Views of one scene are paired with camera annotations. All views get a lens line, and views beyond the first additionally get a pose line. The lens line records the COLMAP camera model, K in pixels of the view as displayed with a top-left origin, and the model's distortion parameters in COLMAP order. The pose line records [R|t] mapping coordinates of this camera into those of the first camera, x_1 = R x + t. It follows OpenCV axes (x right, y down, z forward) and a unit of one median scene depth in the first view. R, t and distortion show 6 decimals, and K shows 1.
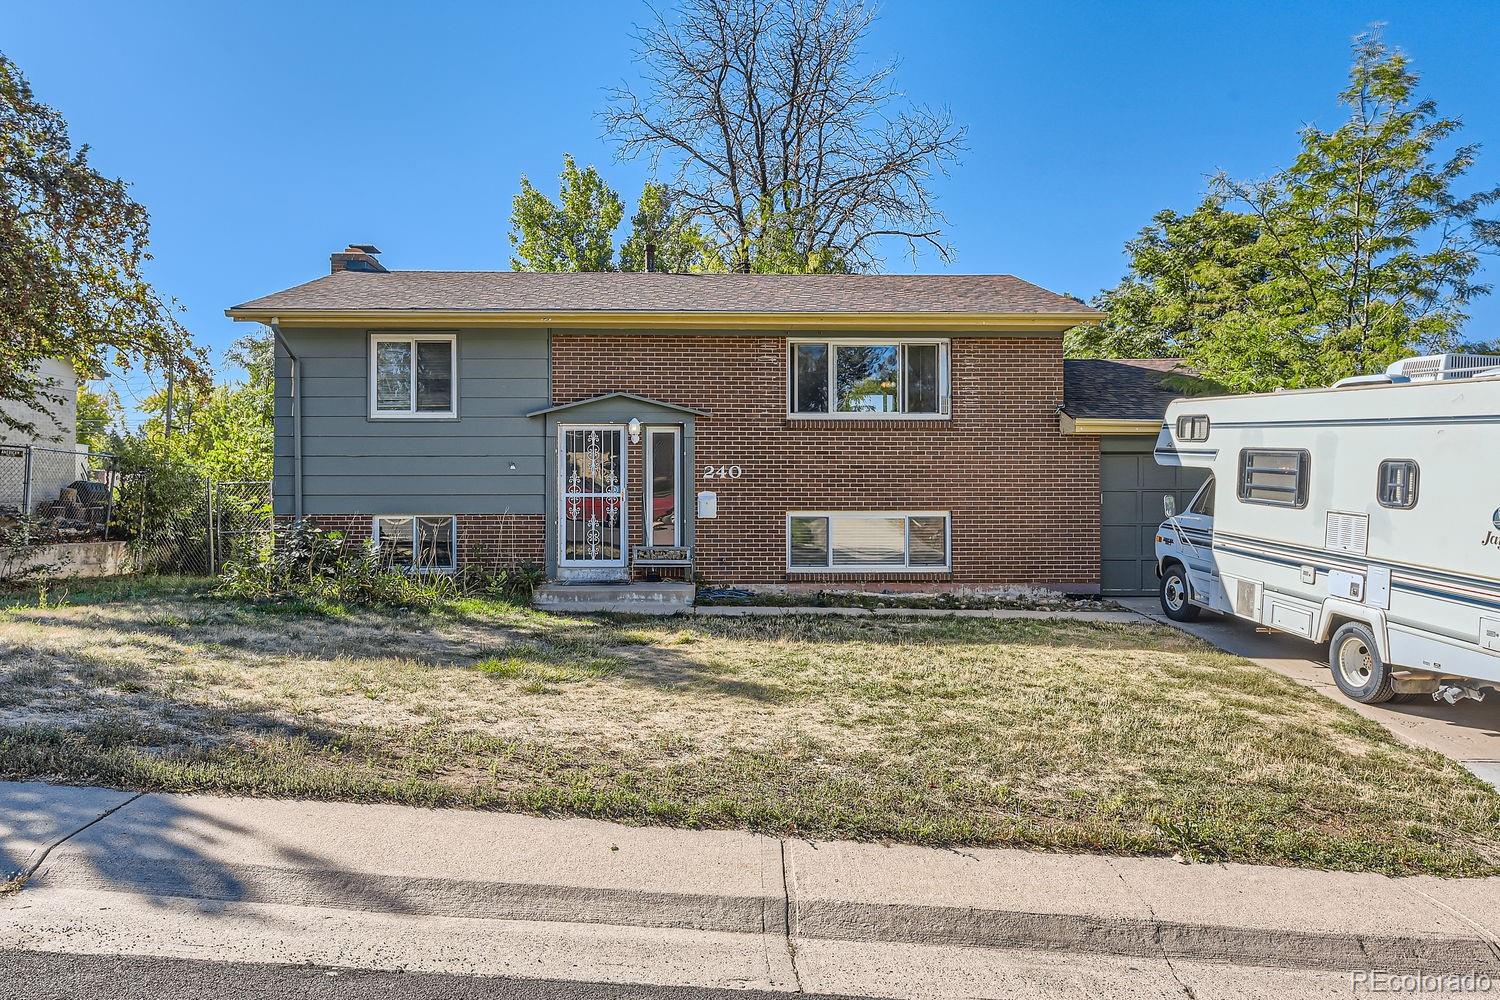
lens RADIAL K [[1007.9, 0, 748.1], [0, 1007.9, 483.8], [0, 0, 1]] dist [0.003421, 0.003033]
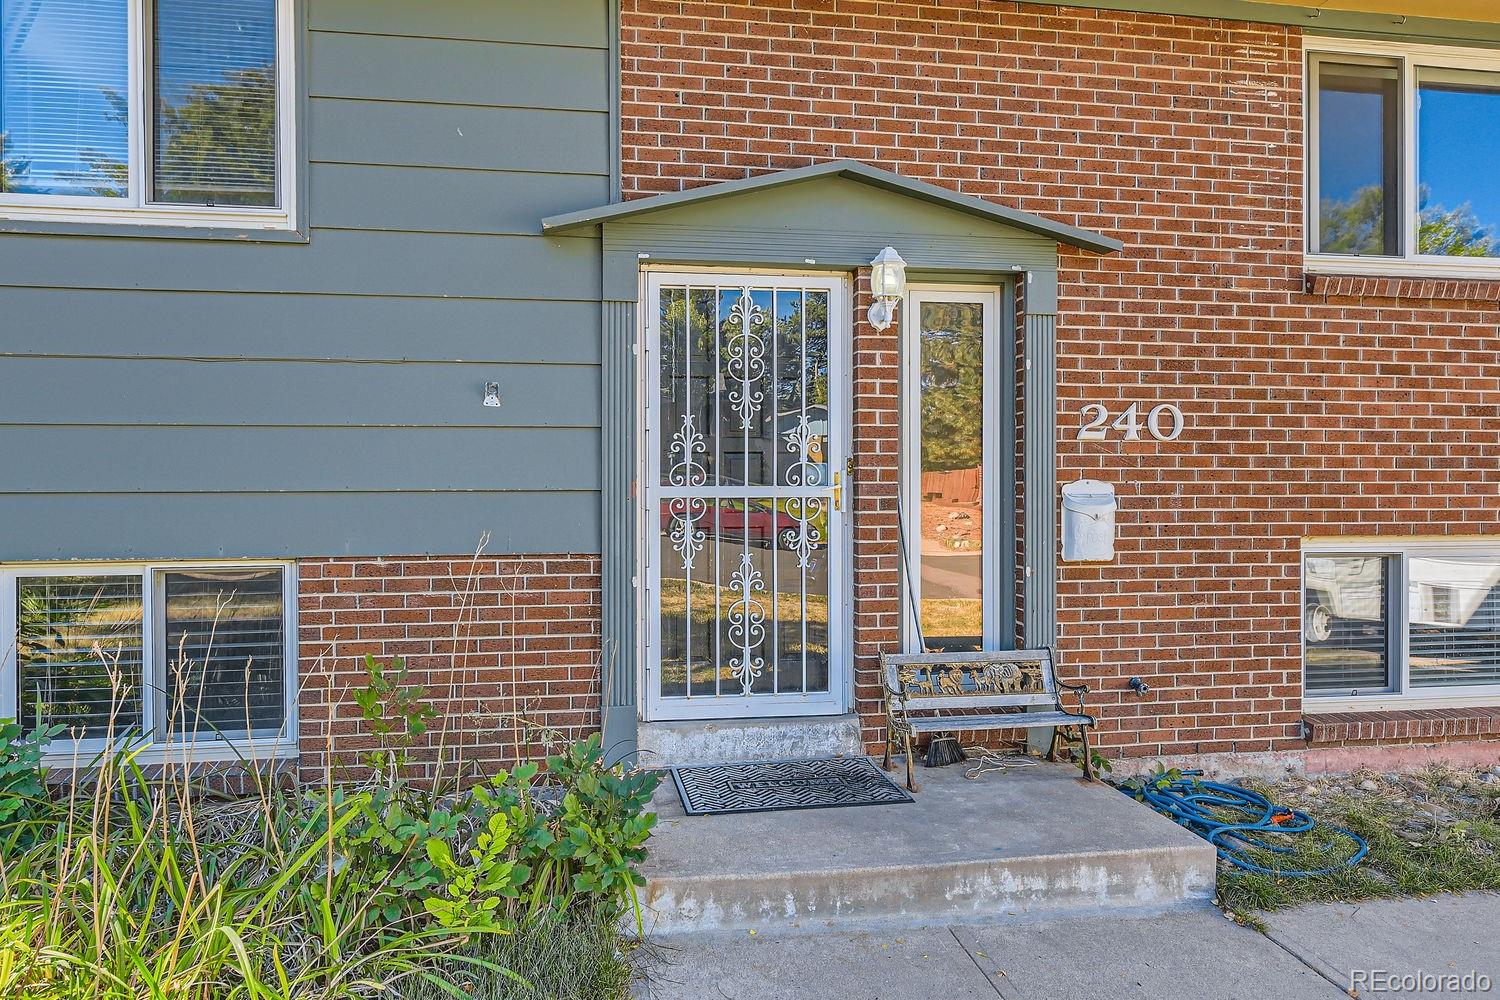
lens RADIAL K [[1007.9, 0, 747.5], [0, 1007.9, 488.7], [0, 0, 1]] dist [0.003421, 0.003033]
pose [[0.992522, -0.000889, 0.122064, -0.194104], [-0.000484, 0.999937, 0.011214, 0.006638], [-0.122067, -0.011189, 0.992459, 0.690292]]
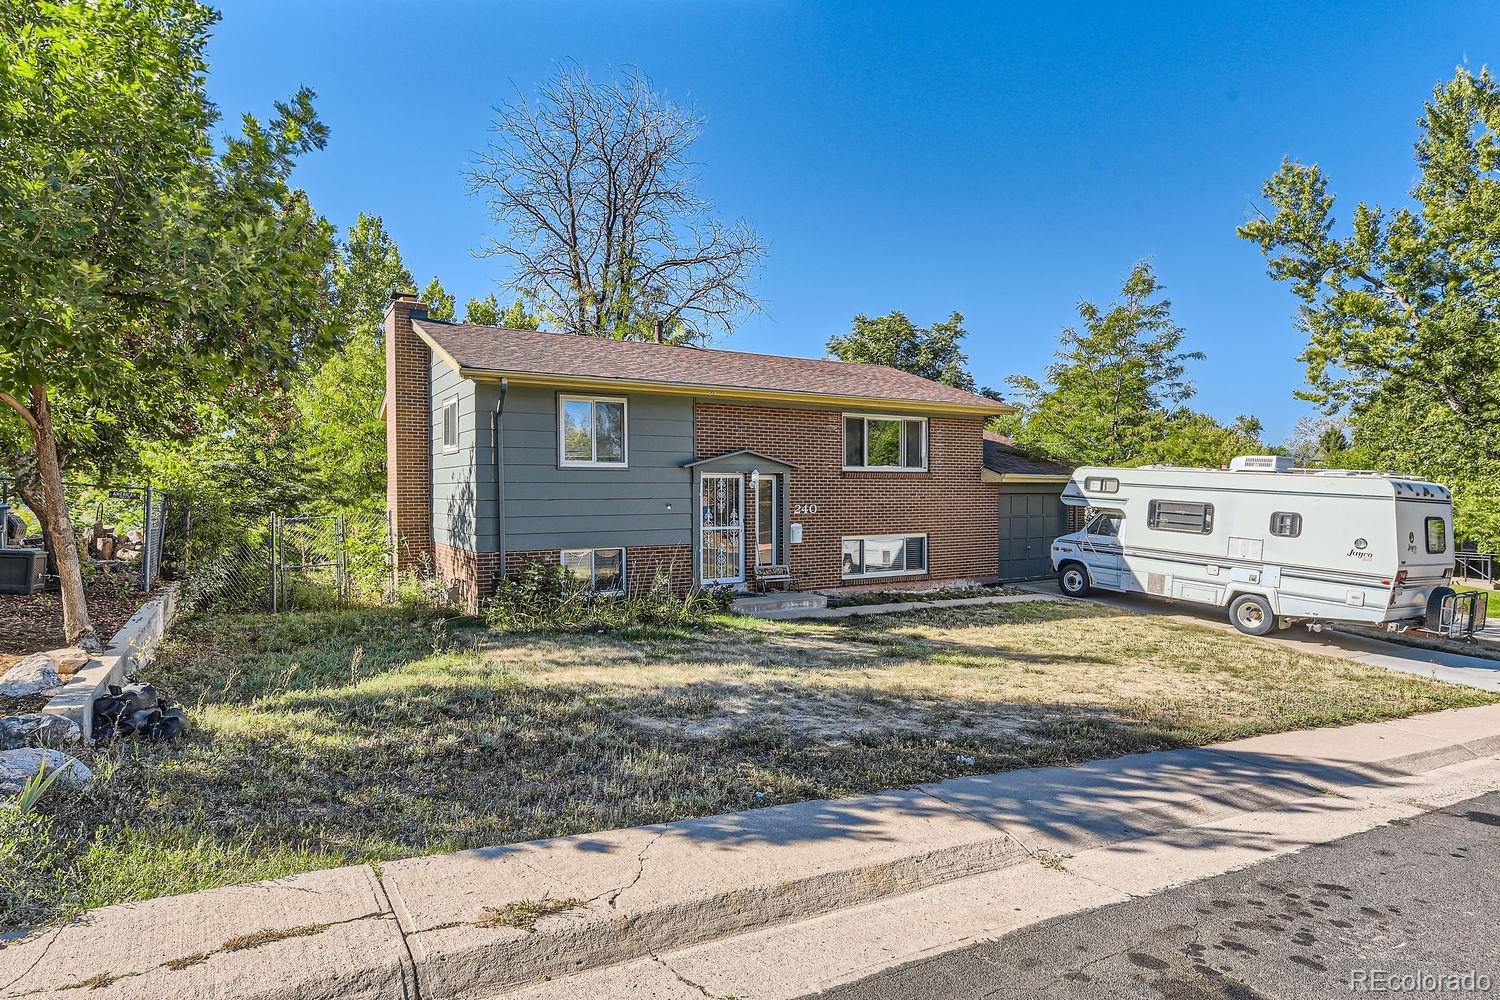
lens RADIAL K [[832.3, 0, 748.2], [0, 832.3, 516.2], [0, 0, 1]] dist [0.005855, 0.001189]
pose [[0.872011, -0.015265, 0.489248, -0.652817], [-0.003499, 0.999294, 0.037416, -0.044599], [-0.489473, -0.034339, 0.871342, 0.052945]]
